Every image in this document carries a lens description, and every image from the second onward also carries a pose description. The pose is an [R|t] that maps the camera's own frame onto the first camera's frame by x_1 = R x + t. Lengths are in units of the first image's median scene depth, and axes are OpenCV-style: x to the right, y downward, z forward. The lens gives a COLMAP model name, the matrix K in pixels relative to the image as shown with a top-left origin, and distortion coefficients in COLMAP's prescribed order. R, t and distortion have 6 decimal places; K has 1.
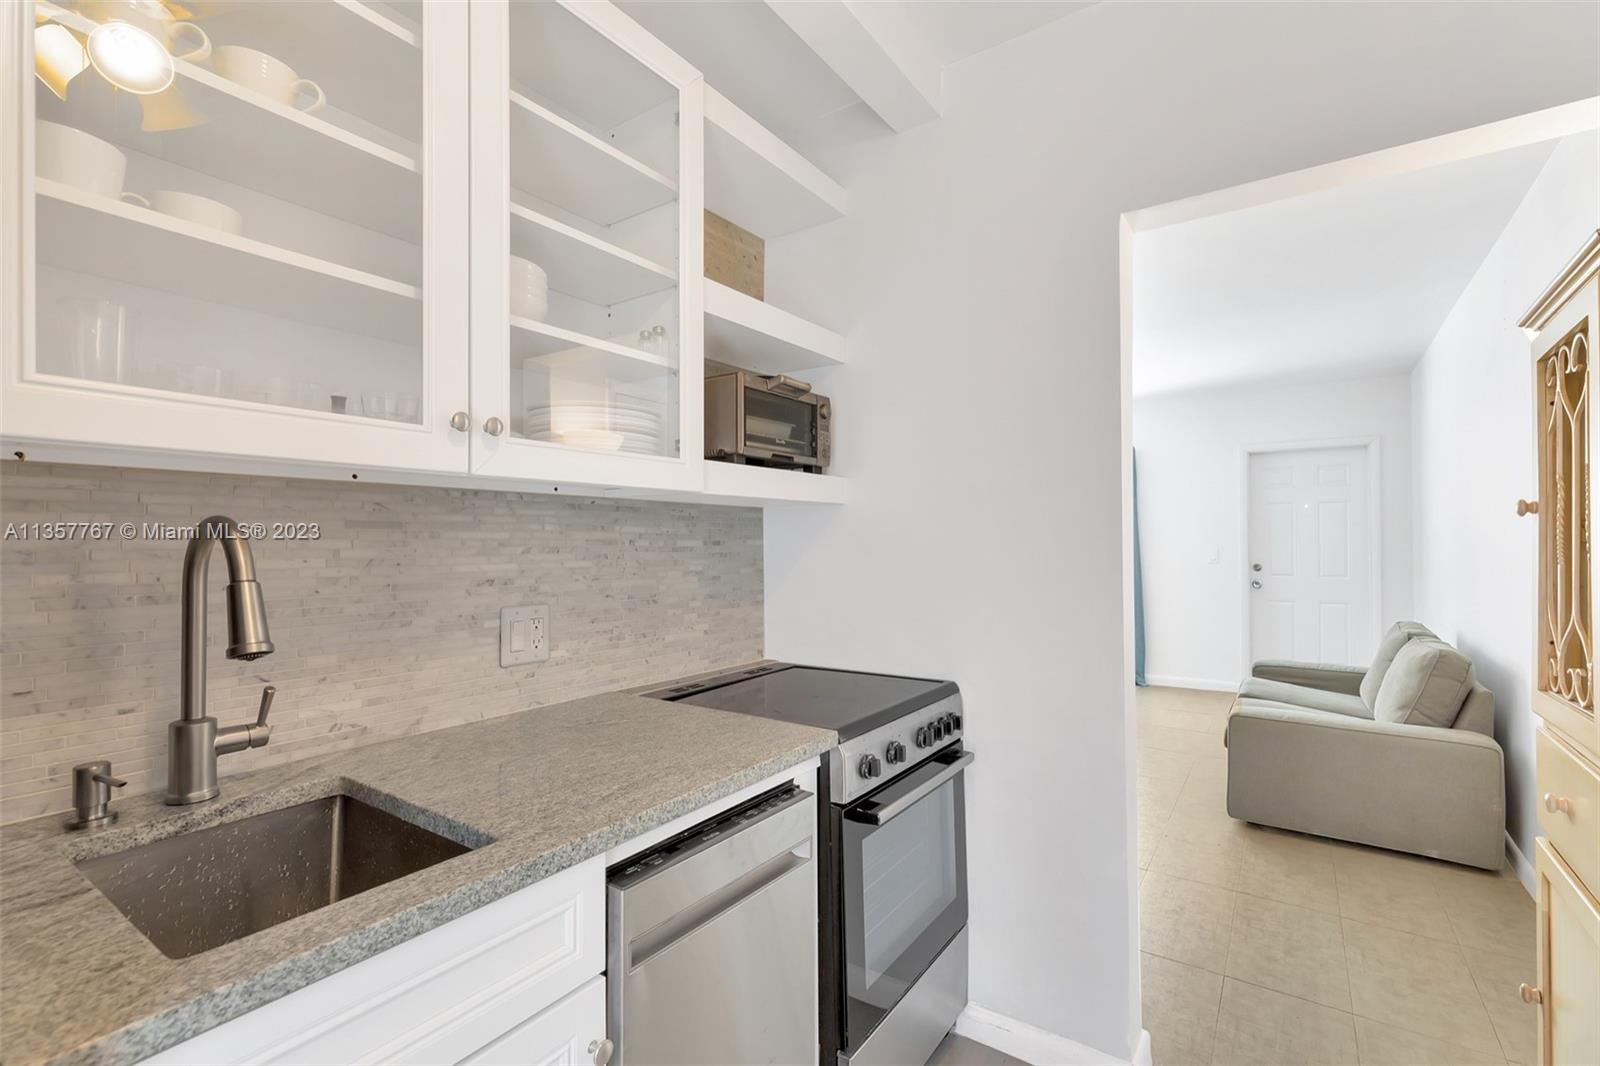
lens RADIAL K [[727.8, 0, 801.2], [0, 727.8, 539.5], [0, 0, 1]] dist [0.002116, 0.000243]
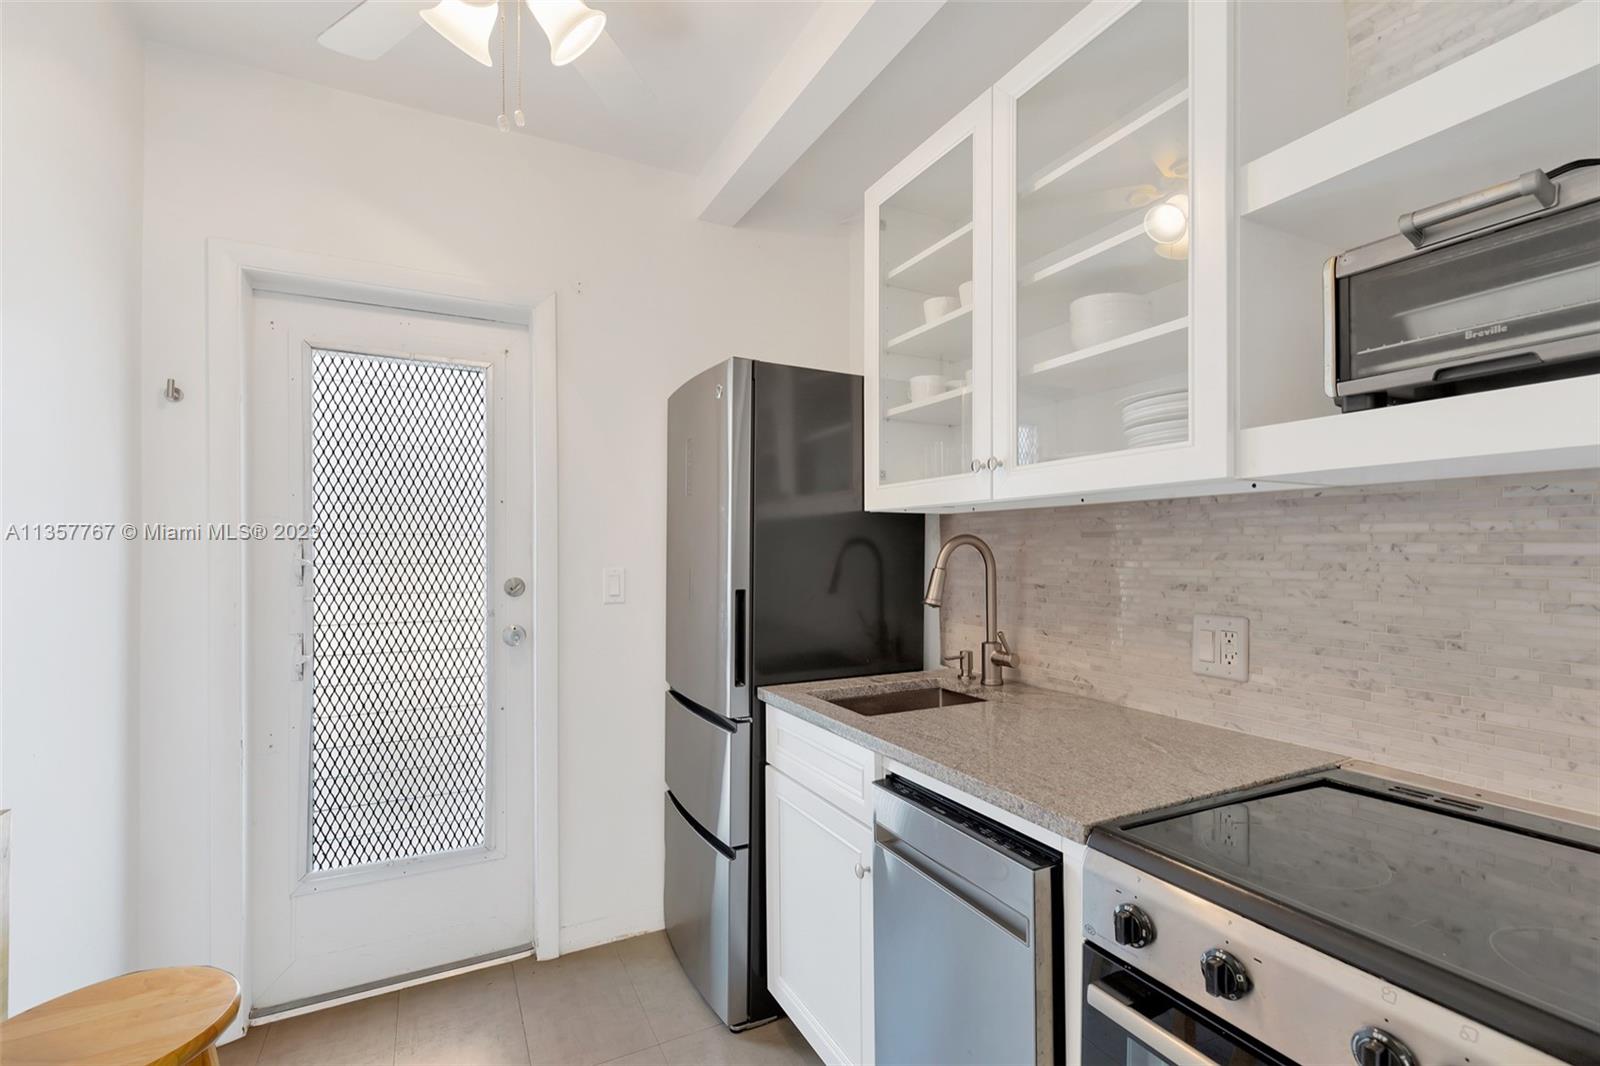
lens RADIAL K [[727.8, 0, 801.9], [0, 727.8, 540.4], [0, 0, 1]] dist [0.002116, 0.000243]
pose [[-0.486910, -0.005450, -0.873435, 0.699300], [0.009255, 0.999892, -0.011399, 0.000271], [0.873403, -0.013634, -0.486807, 0.990121]]
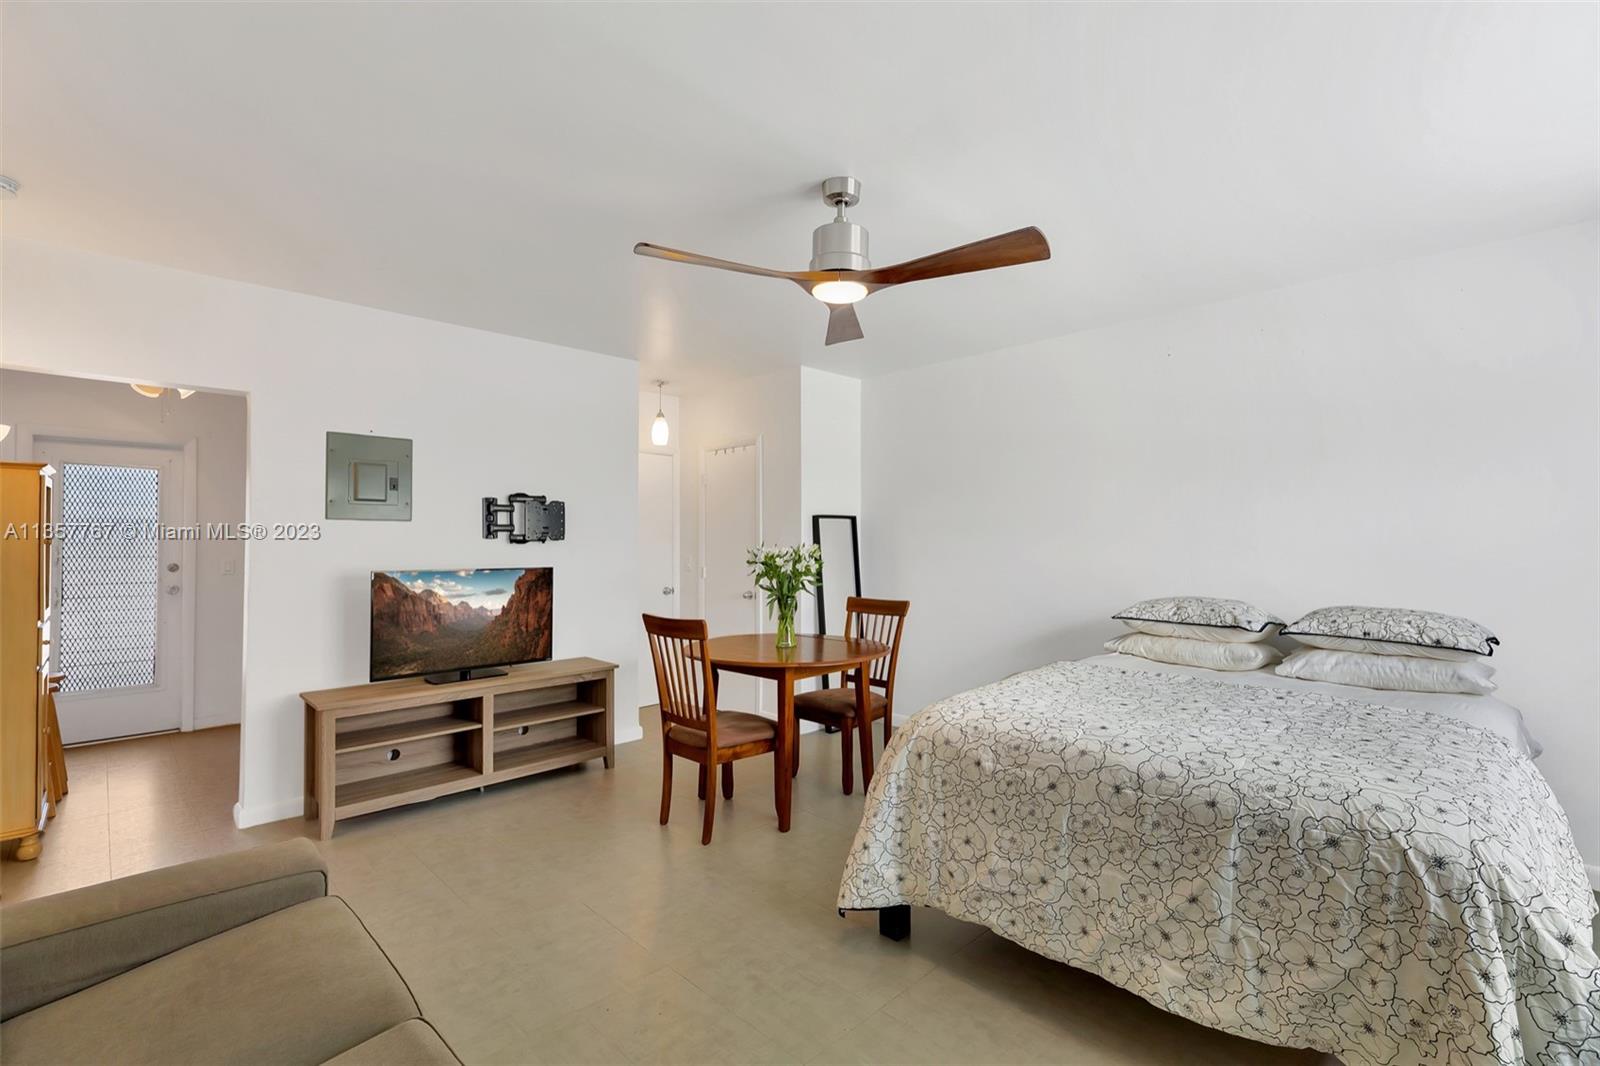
lens RADIAL K [[727.8, 0, 801.9], [0, 727.8, 530.5], [0, 0, 1]] dist [0.002116, 0.000243]
pose [[-0.183211, -0.021298, -0.982843, 1.397719], [0.002762, 0.999750, -0.022179, -0.005153], [0.983070, -0.006779, -0.183106, 1.873738]]
